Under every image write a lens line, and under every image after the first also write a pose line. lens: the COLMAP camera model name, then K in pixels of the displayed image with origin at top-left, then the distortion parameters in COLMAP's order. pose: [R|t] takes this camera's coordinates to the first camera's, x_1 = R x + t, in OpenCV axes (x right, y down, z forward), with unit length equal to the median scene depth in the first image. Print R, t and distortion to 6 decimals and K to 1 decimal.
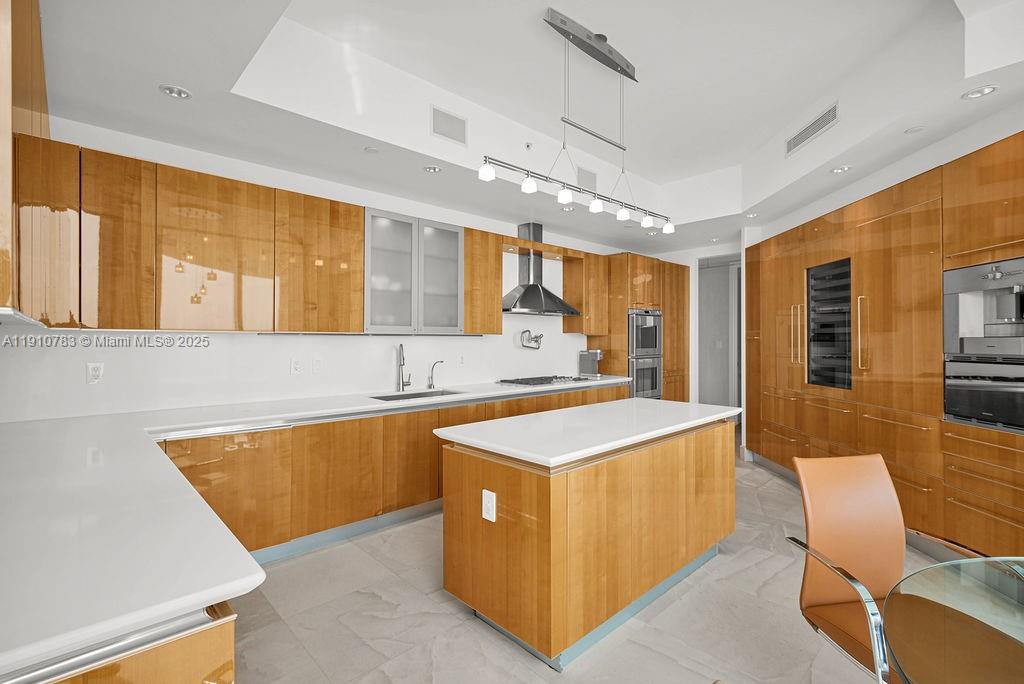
lens RADIAL K [[466.0, 0, 512.0], [0, 466.0, 342.0], [0, 0, 1]] dist [-0.000495, -0.000110]
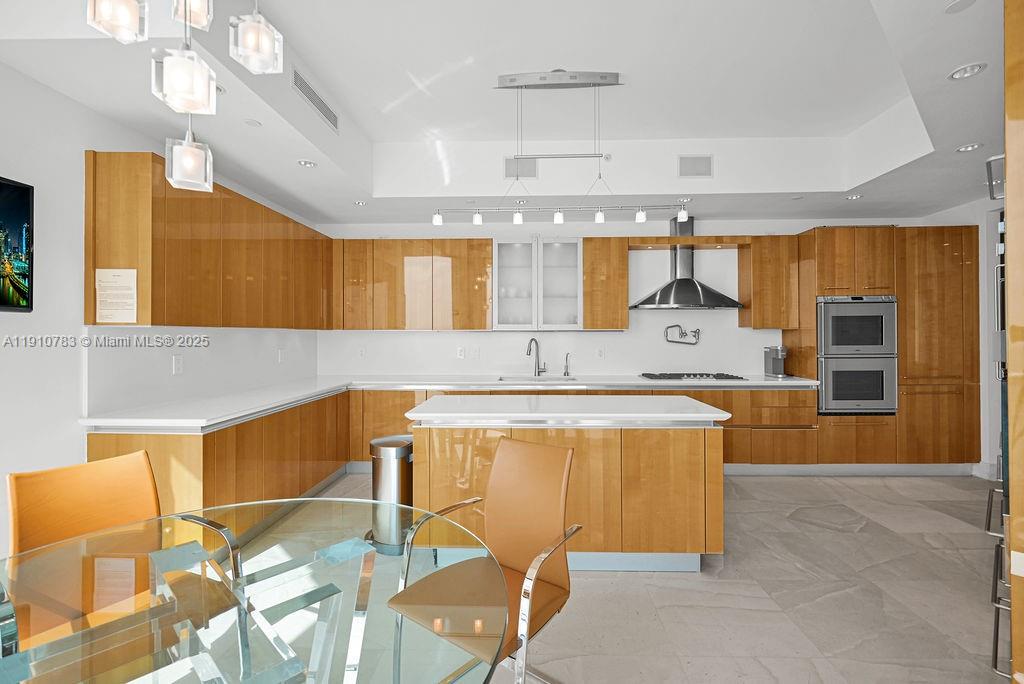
lens RADIAL K [[455.2, 0, 521.3], [0, 455.2, 335.4], [0, 0, 1]] dist [-0.000298, -0.000157]
pose [[0.708414, -0.003688, -0.705787, 0.494607], [-0.002465, 0.999967, -0.007700, 0.005019], [0.705792, 0.007195, 0.708382, 0.076446]]
